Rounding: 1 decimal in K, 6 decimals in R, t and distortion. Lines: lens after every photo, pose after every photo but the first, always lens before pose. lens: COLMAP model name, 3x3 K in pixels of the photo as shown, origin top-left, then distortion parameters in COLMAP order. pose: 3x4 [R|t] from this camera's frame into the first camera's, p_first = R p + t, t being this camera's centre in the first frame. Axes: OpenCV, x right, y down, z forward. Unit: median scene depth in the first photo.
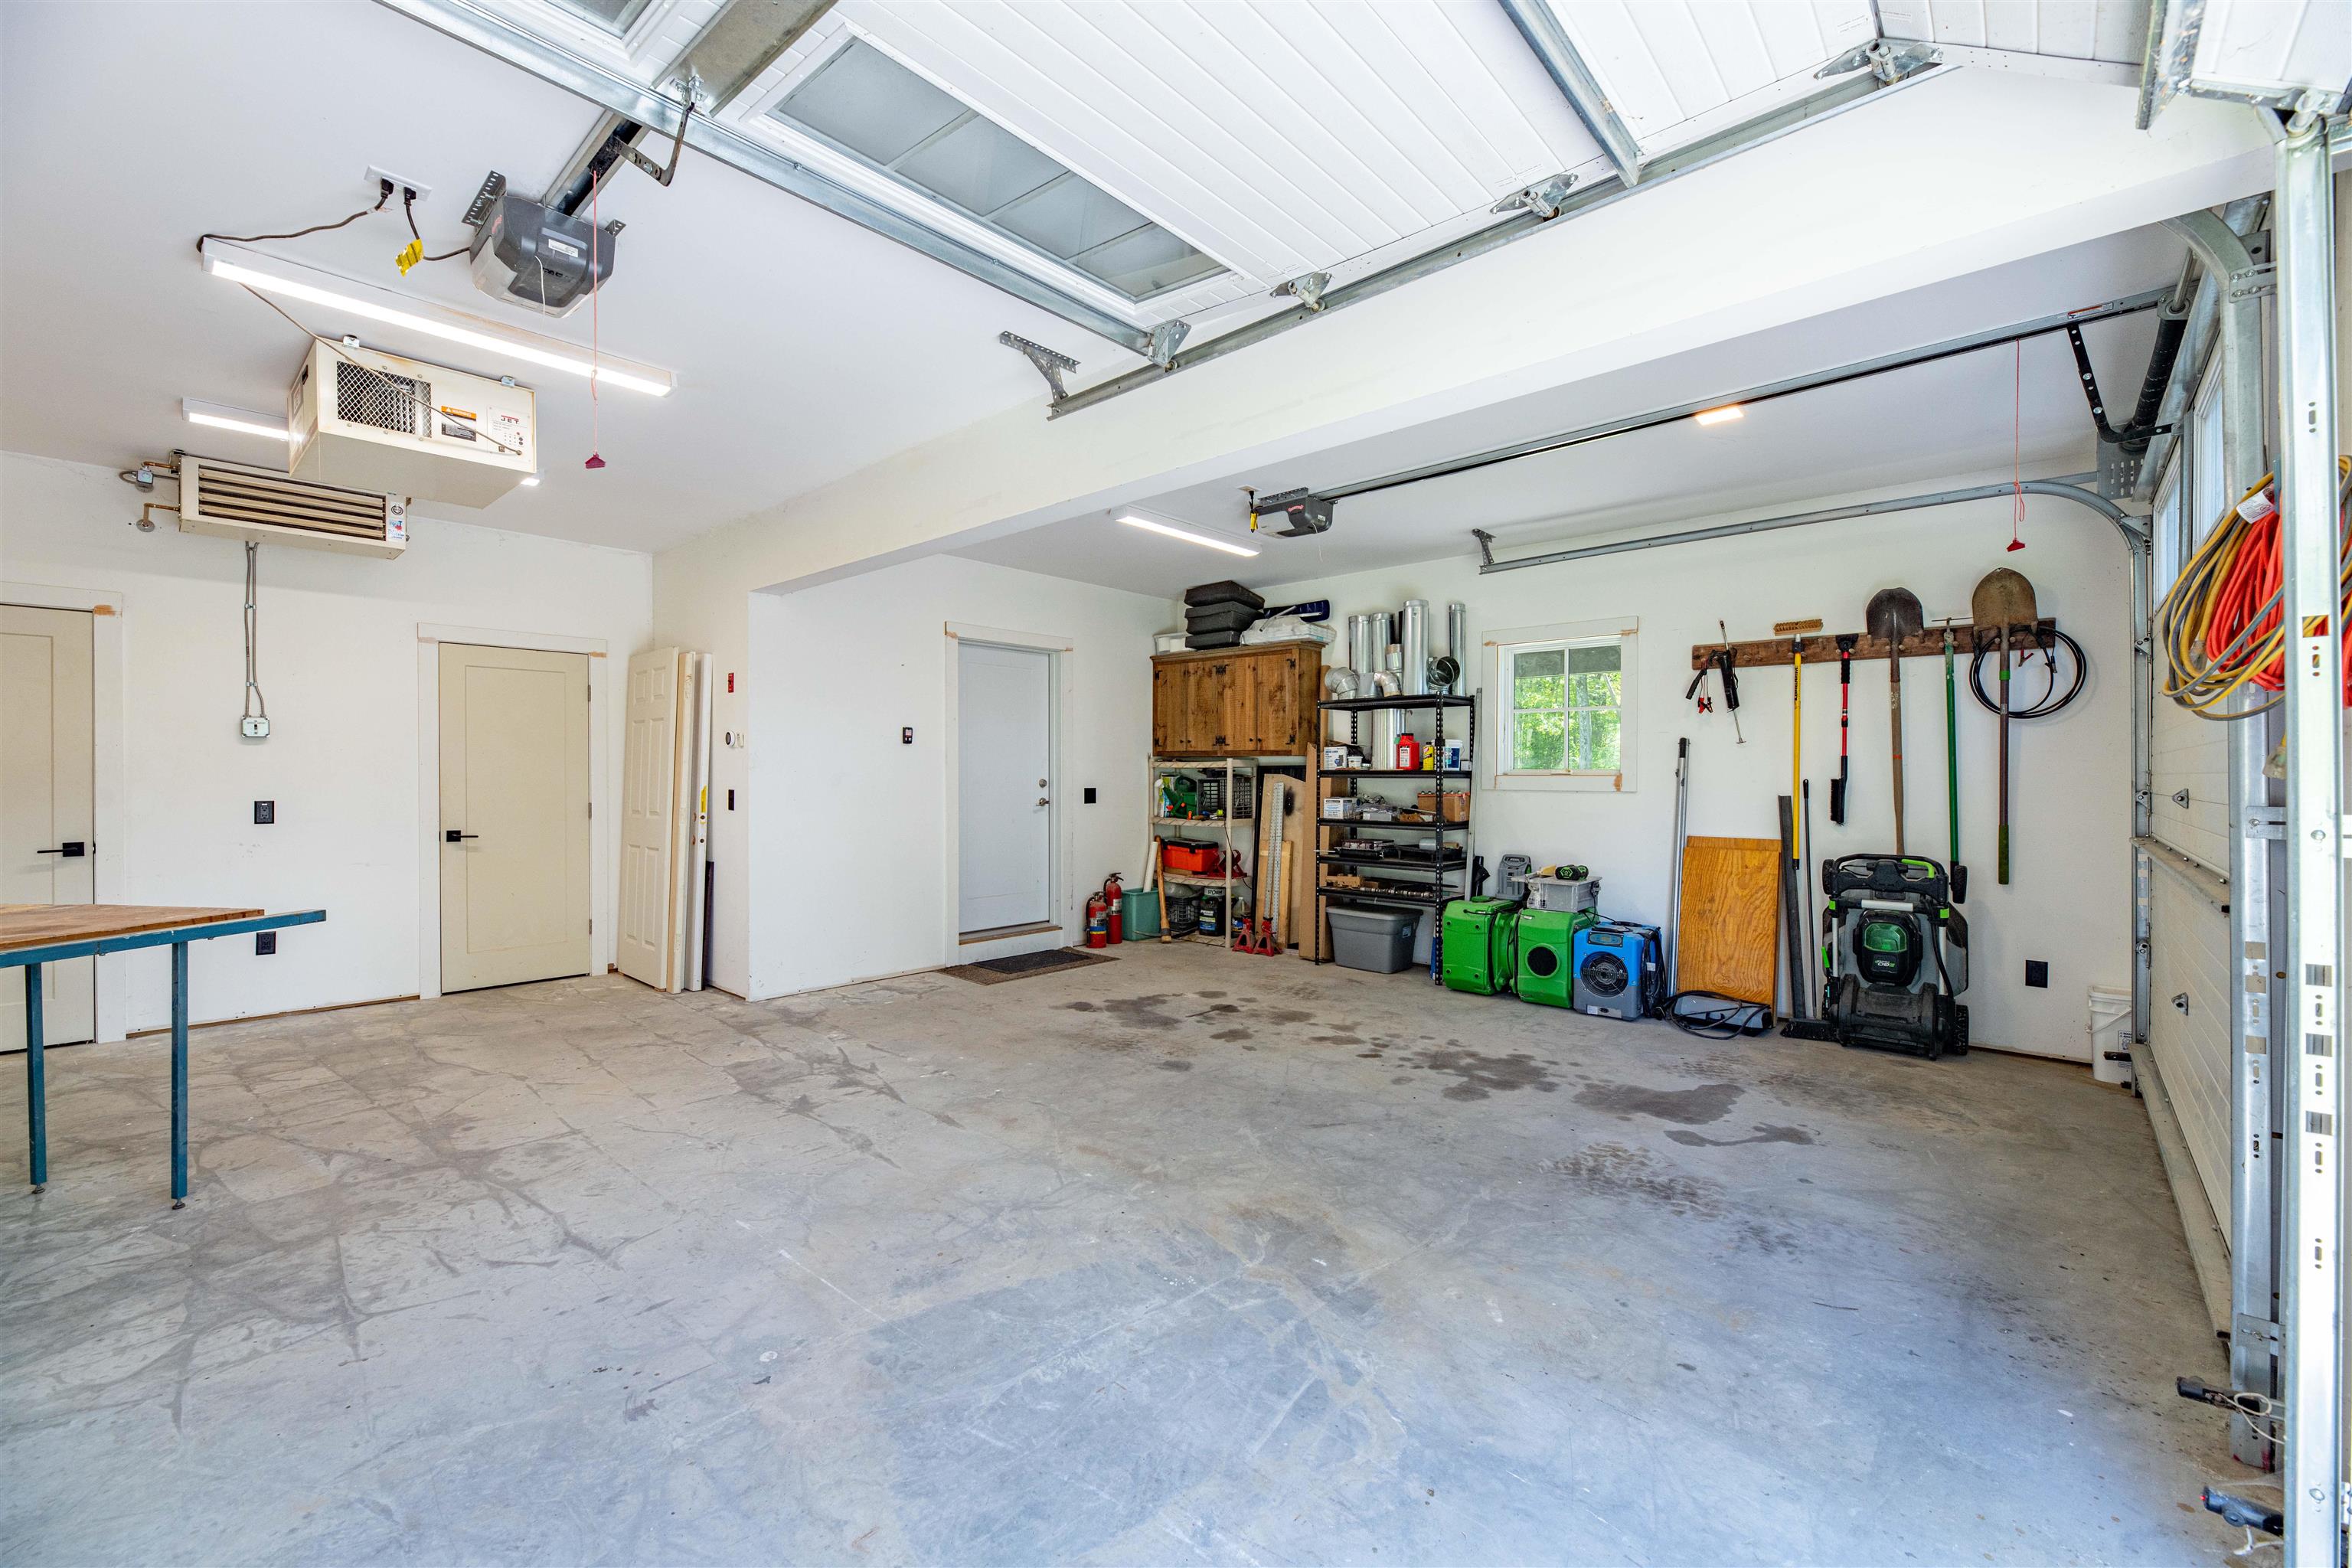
lens RADIAL K [[951.1, 0, 1175.1], [0, 951.1, 774.8], [0, 0, 1]] dist [-0.000747, 0.000399]
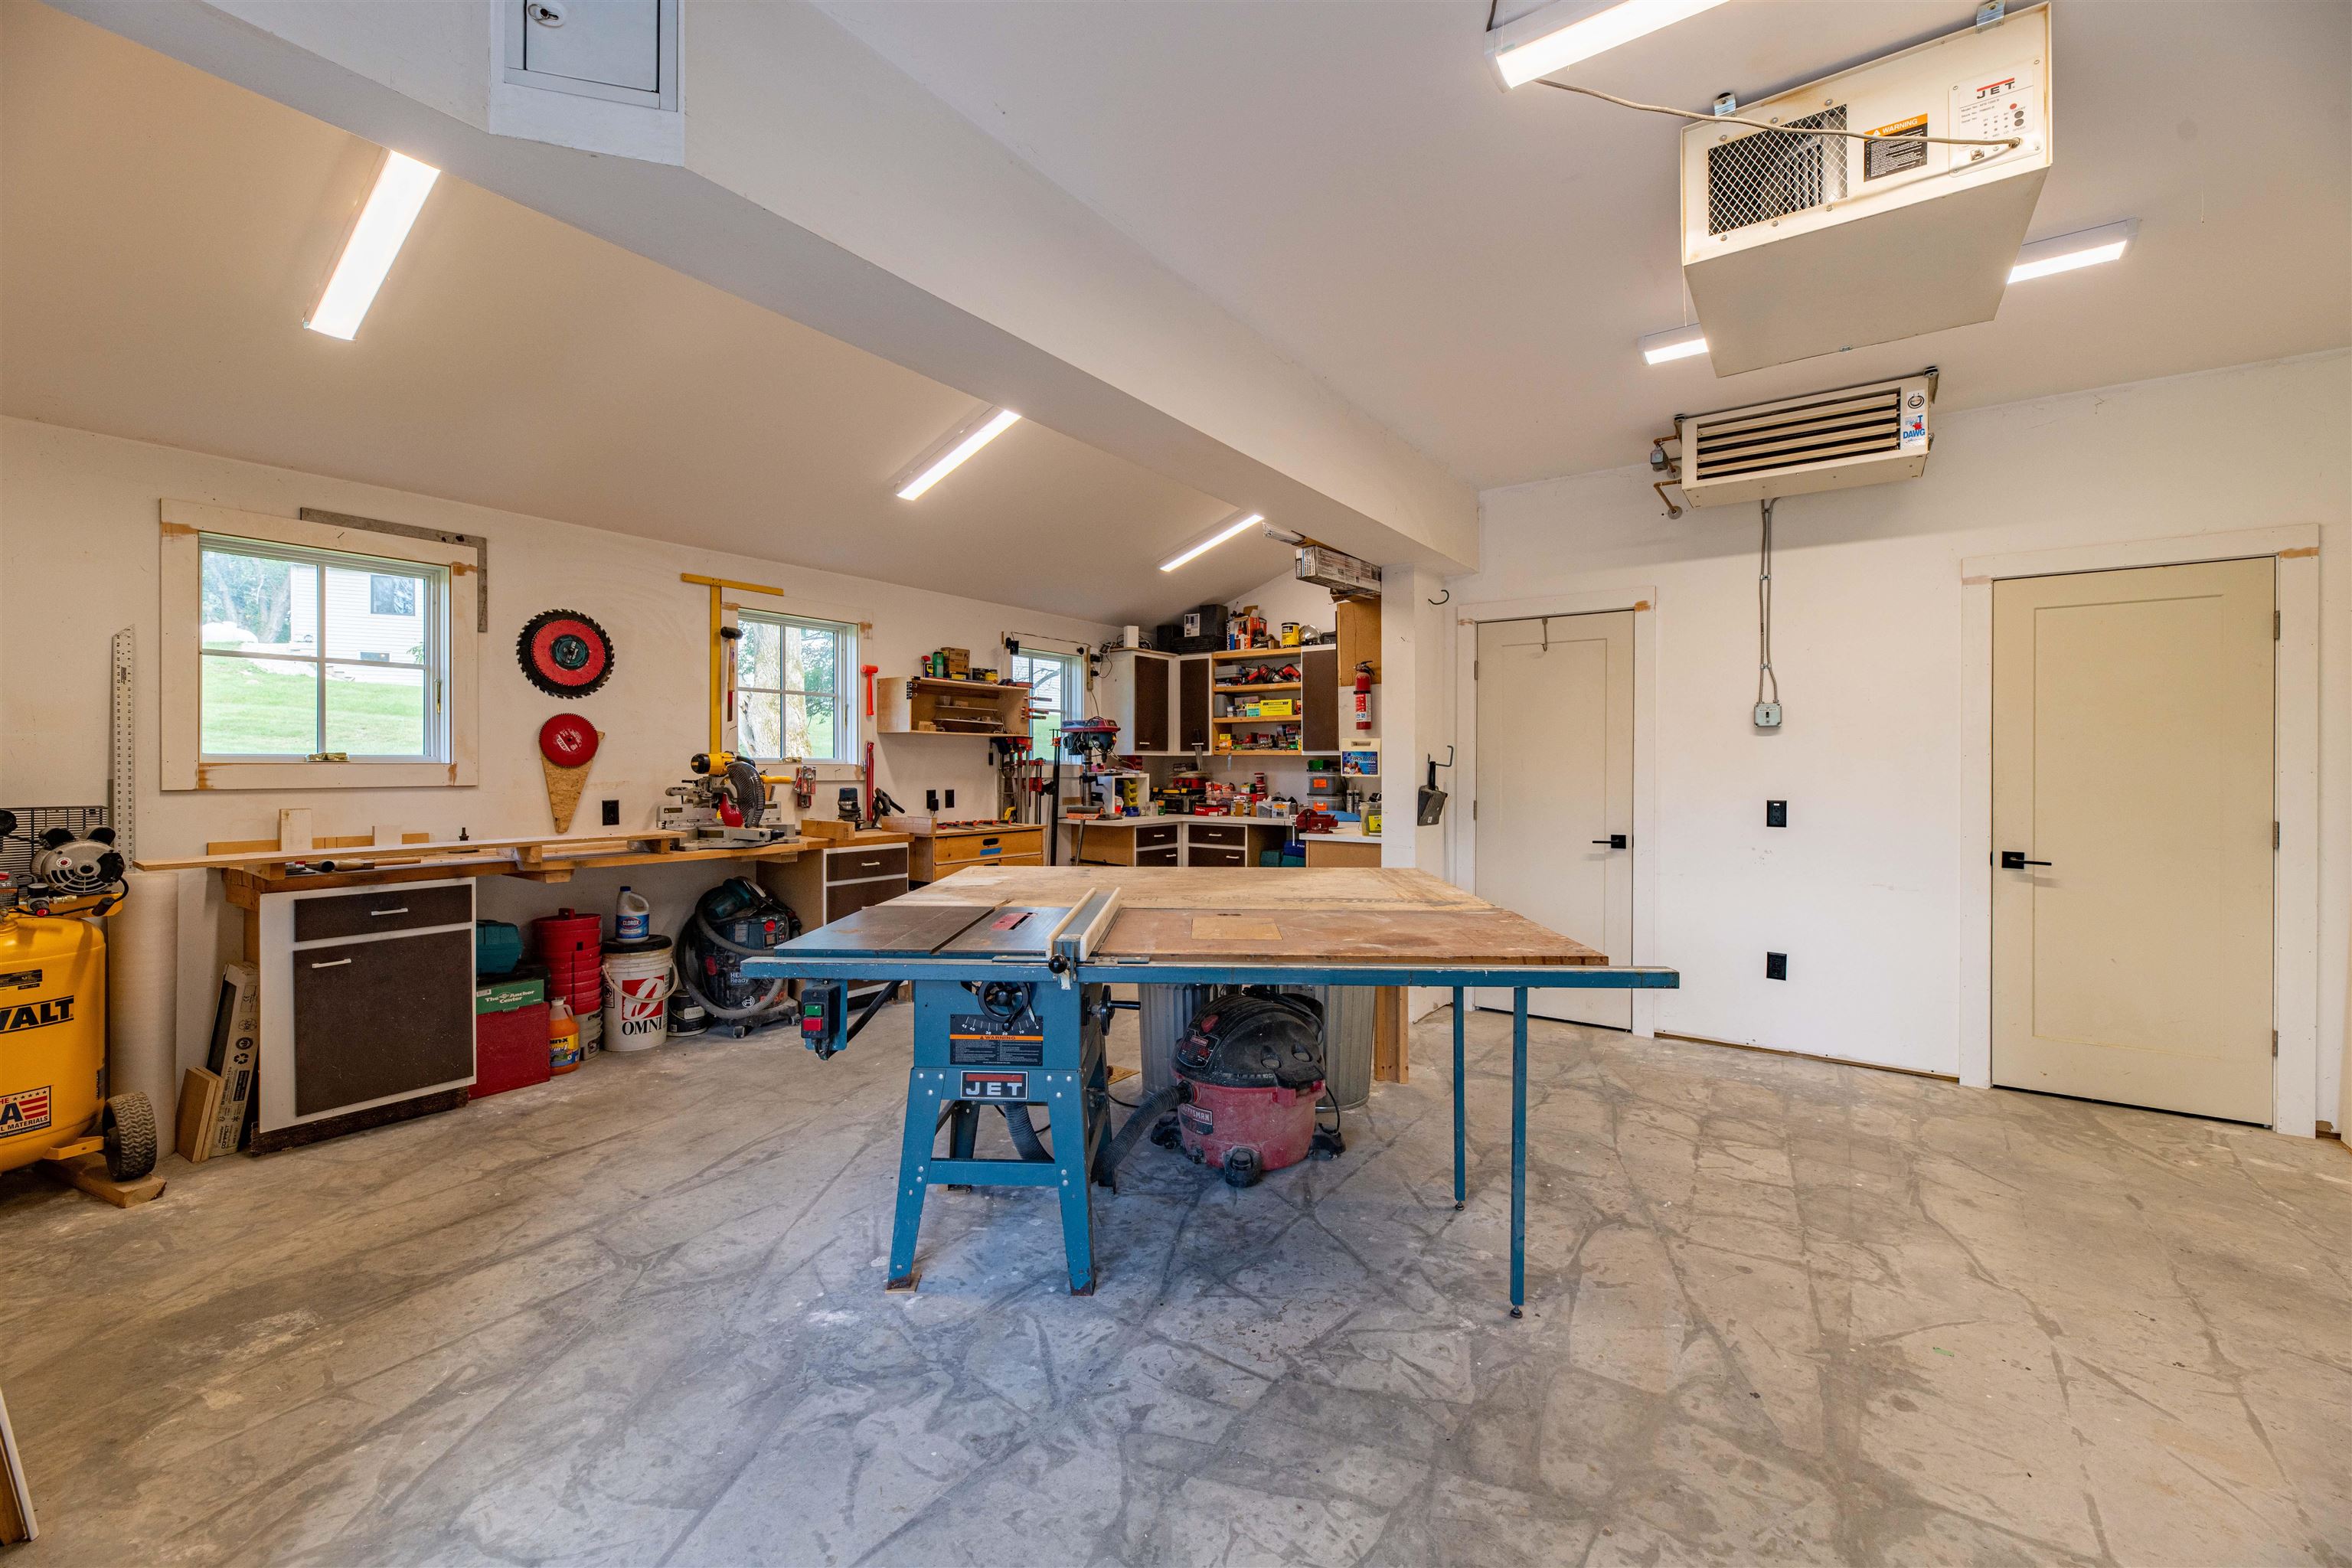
lens RADIAL K [[951.1, 0, 1175.1], [0, 951.1, 774.8], [0, 0, 1]] dist [-0.000747, 0.000399]
pose [[0.121407, 0.008558, -0.992566, -0.242615], [-0.003002, 0.999961, 0.008255, -0.001973], [0.992598, 0.001978, 0.121428, 0.505345]]
